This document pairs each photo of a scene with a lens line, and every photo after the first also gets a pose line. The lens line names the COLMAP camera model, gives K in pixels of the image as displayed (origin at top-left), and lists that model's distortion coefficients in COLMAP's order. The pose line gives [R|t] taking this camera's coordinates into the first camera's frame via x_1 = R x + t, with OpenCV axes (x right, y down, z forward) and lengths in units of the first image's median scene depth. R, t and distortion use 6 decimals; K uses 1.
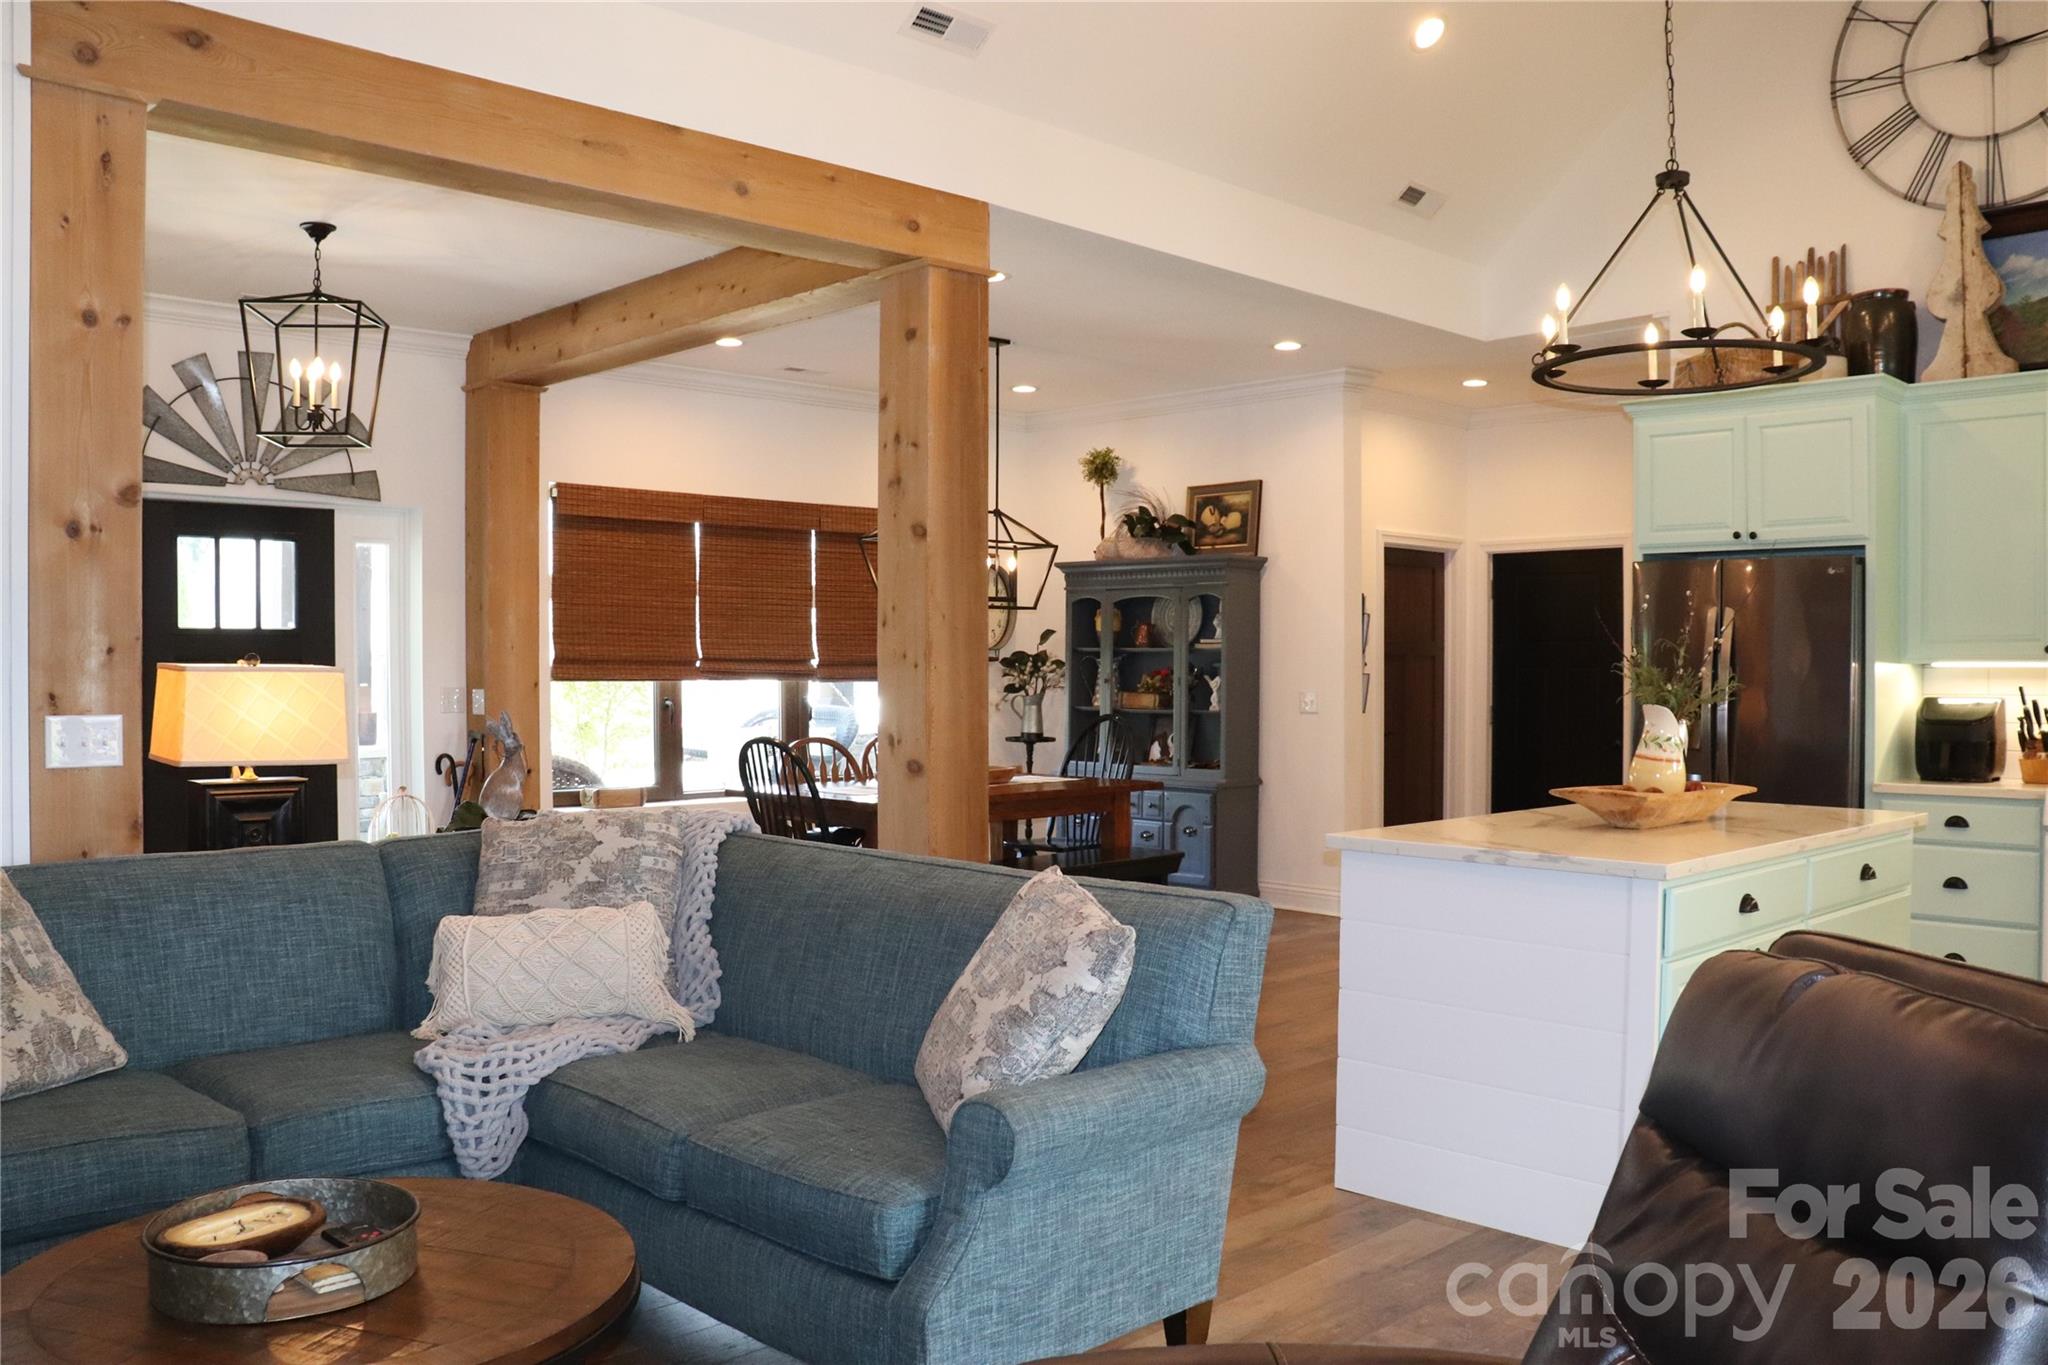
lens RADIAL K [[1693.9, 0, 1022.6], [0, 1693.9, 696.0], [0, 0, 1]] dist [-0.172986, 0.163222]
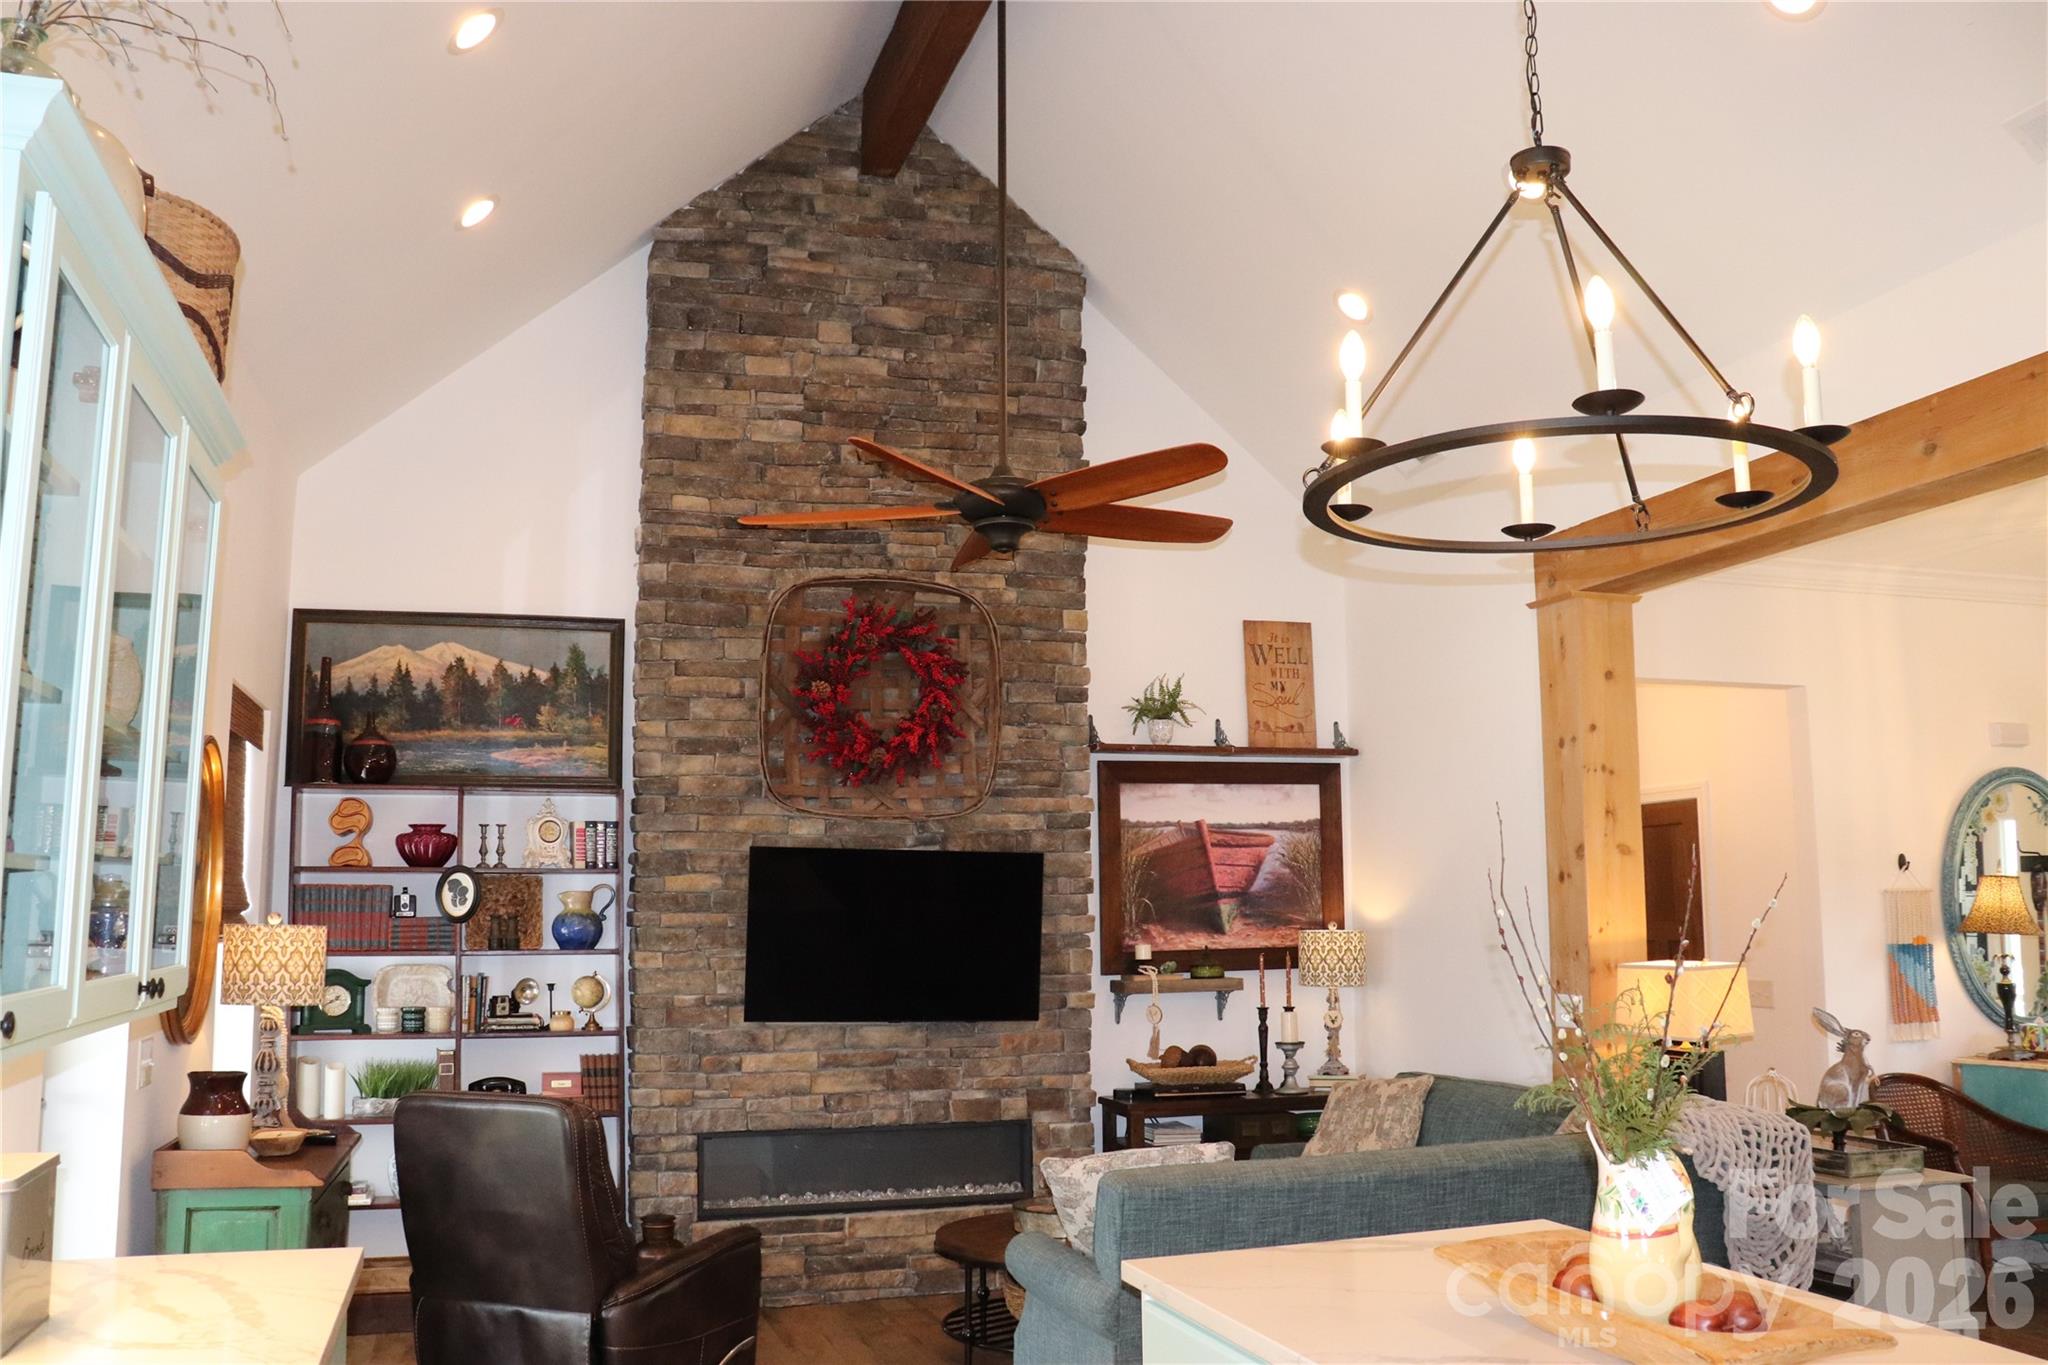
lens RADIAL K [[1693.9, 0, 1021.3], [0, 1693.9, 689.0], [0, 0, 1]] dist [-0.172986, 0.163222]
pose [[-0.449517, -0.118614, -0.885362, 0.475212], [-0.005038, 0.991466, -0.130271, -0.029652], [0.893258, -0.054099, -0.446278, 0.535507]]
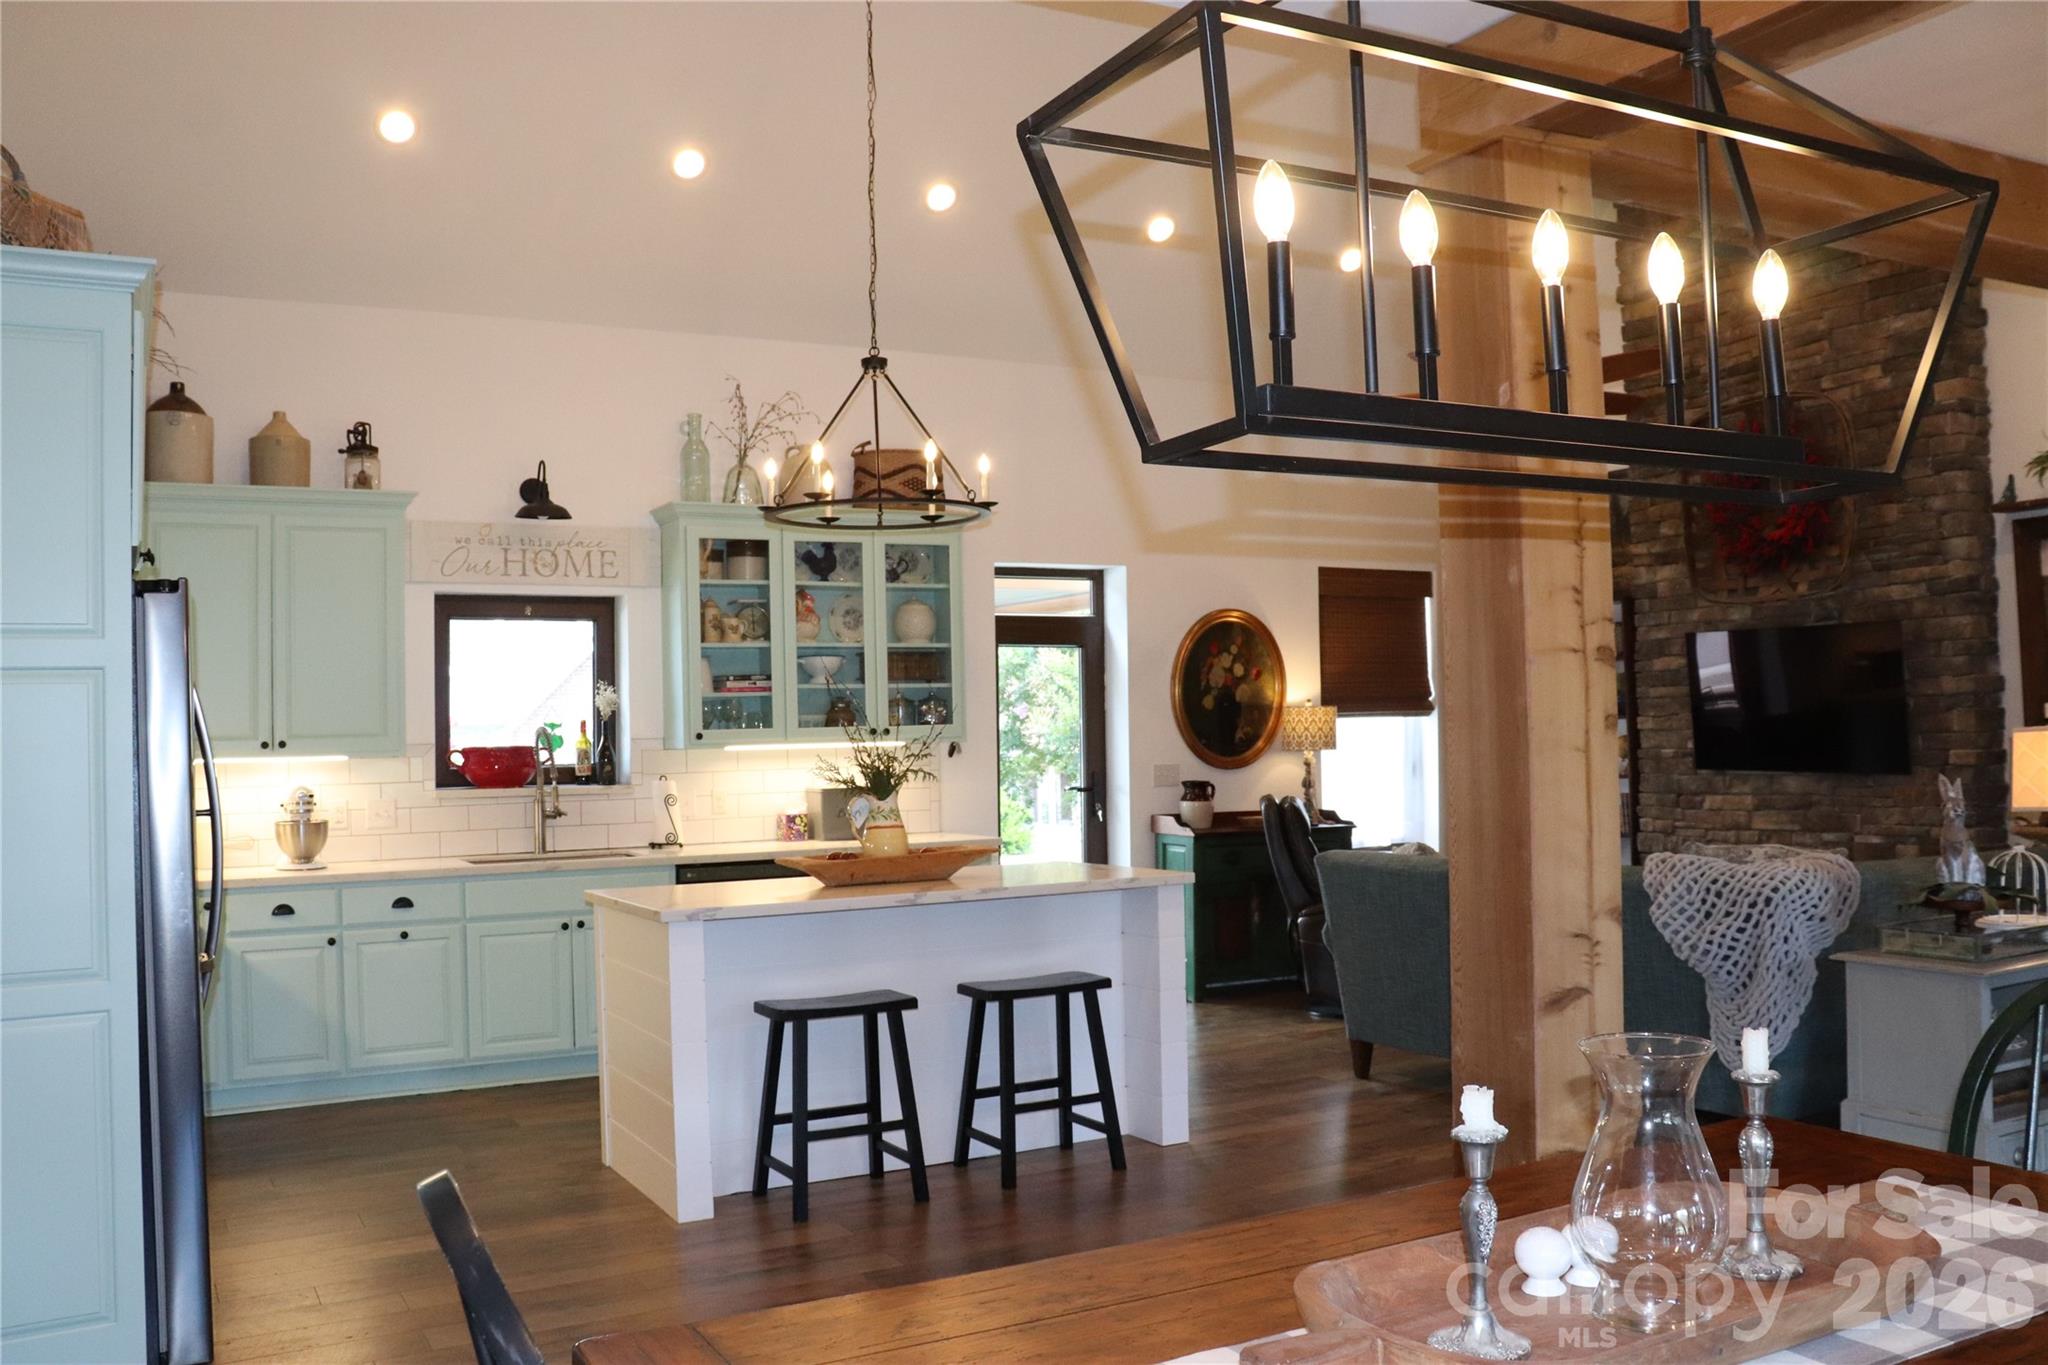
lens RADIAL K [[1693.9, 0, 1013.8], [0, 1693.9, 685.3], [0, 0, 1]] dist [-0.172986, 0.163222]
pose [[-0.962508, 0.029906, 0.269598, -0.022716], [0.026533, 0.999518, -0.016145, -0.022674], [-0.269951, -0.008386, -0.962838, 1.091997]]
